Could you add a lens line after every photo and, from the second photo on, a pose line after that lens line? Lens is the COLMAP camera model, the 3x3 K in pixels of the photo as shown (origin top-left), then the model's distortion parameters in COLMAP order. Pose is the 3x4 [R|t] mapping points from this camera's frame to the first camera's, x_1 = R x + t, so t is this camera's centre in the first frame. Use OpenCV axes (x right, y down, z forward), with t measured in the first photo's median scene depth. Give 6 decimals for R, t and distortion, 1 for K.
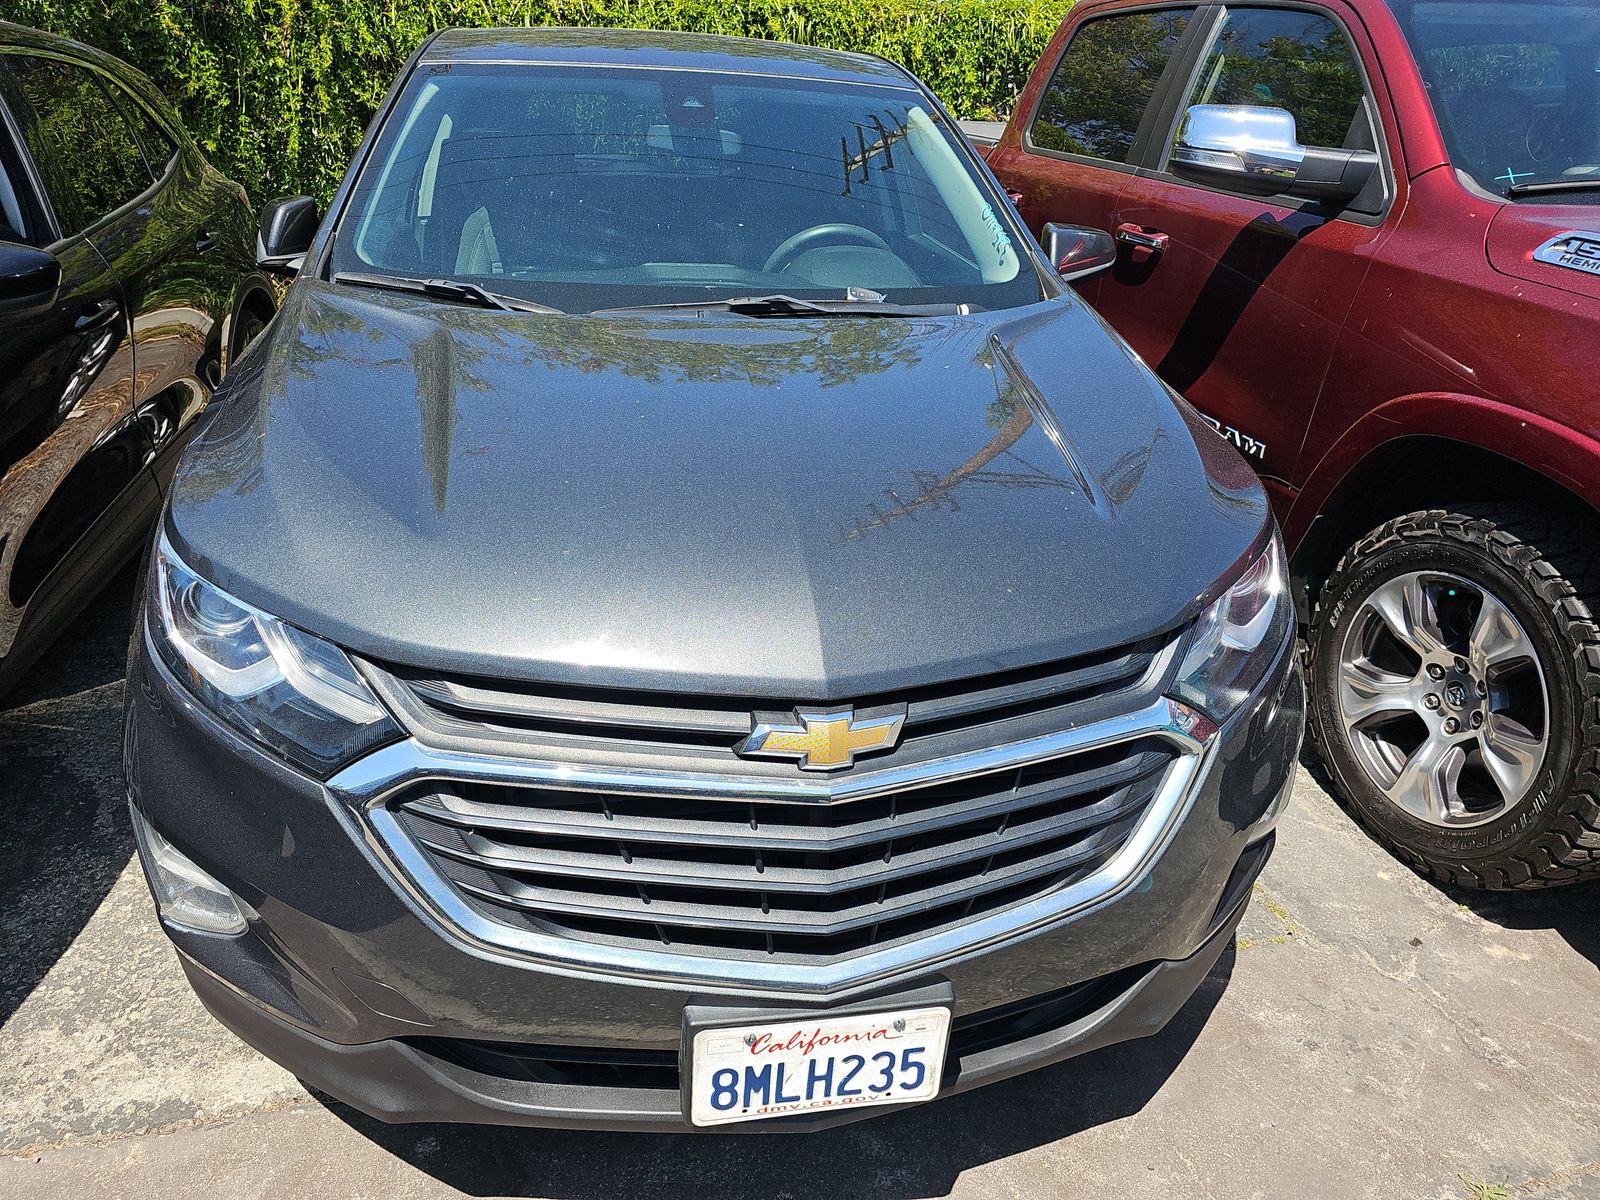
lens RADIAL K [[1078.5, 0, 802.9], [0, 1078.5, 601.8], [0, 0, 1]] dist [0.055959, -0.056983]
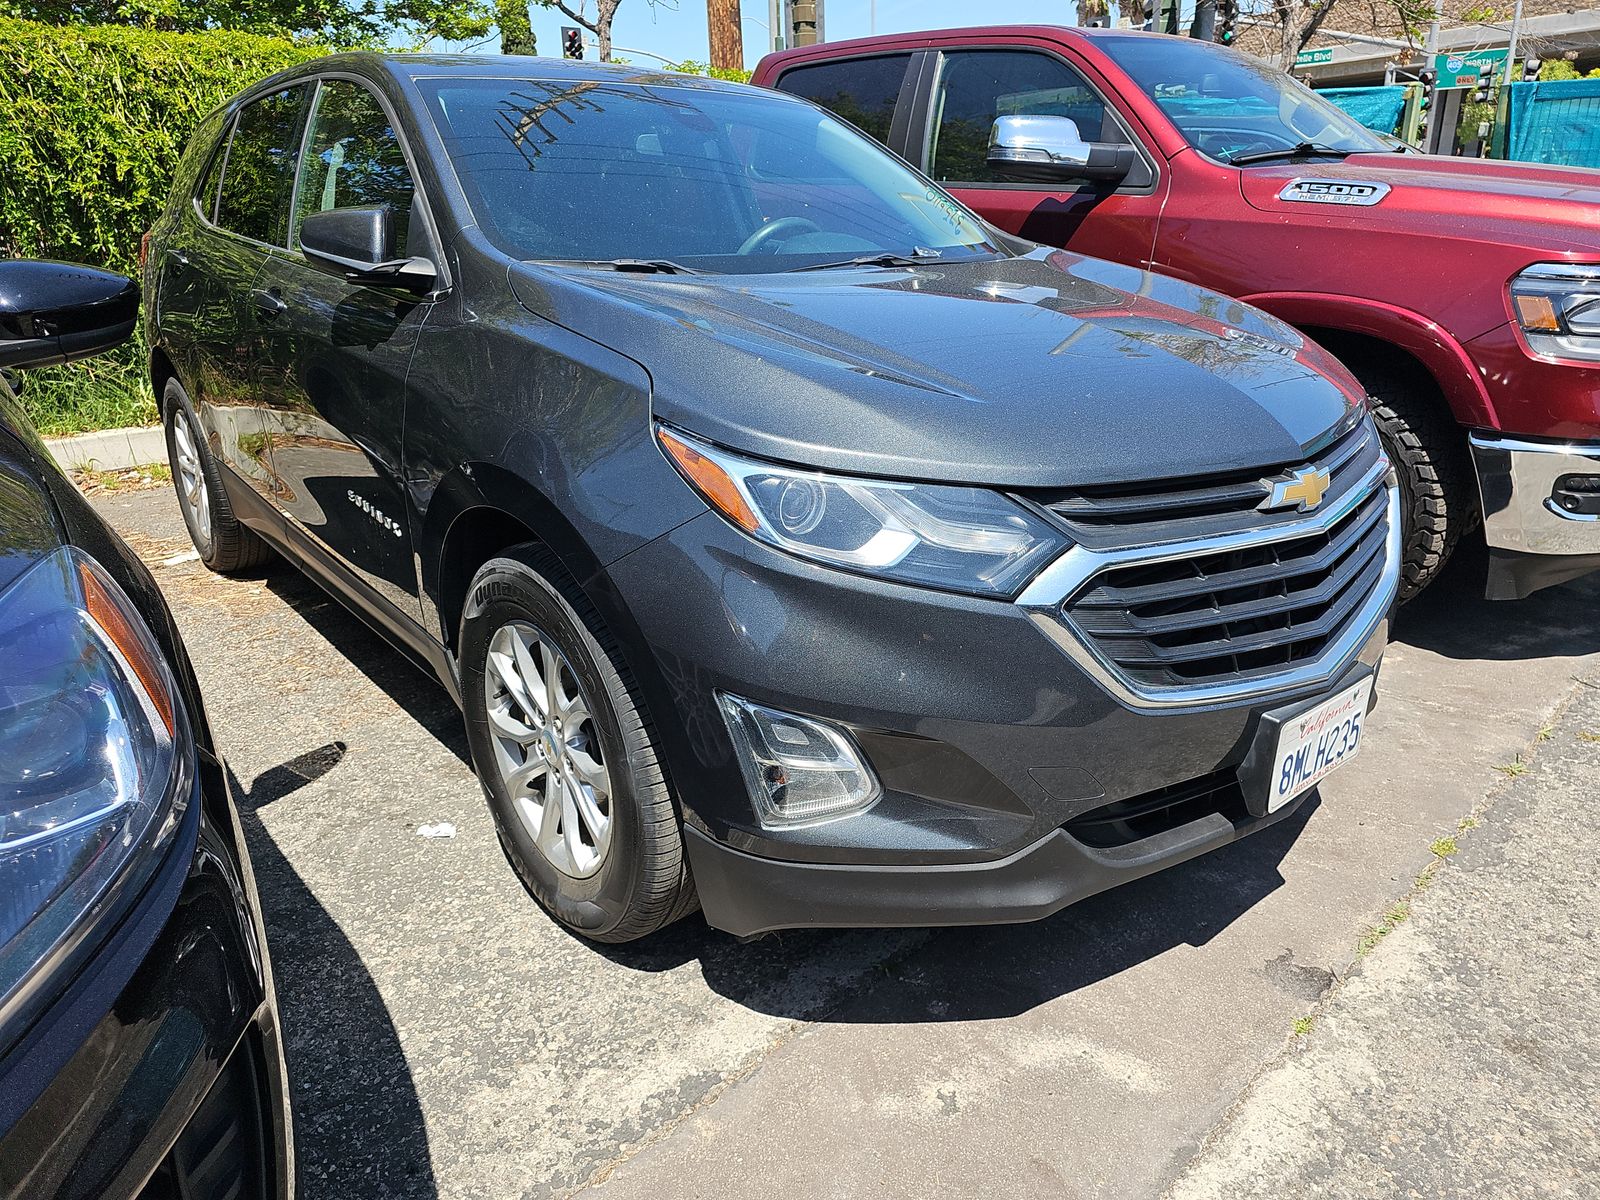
lens RADIAL K [[1078.5, 0, 802.9], [0, 1078.5, 601.8], [0, 0, 1]] dist [0.055959, -0.056983]
pose [[0.860923, -0.215278, 0.460941, -0.707612], [0.248928, 0.968440, -0.012636, 0.073713], [-0.443674, 0.125620, 0.887341, 0.043048]]
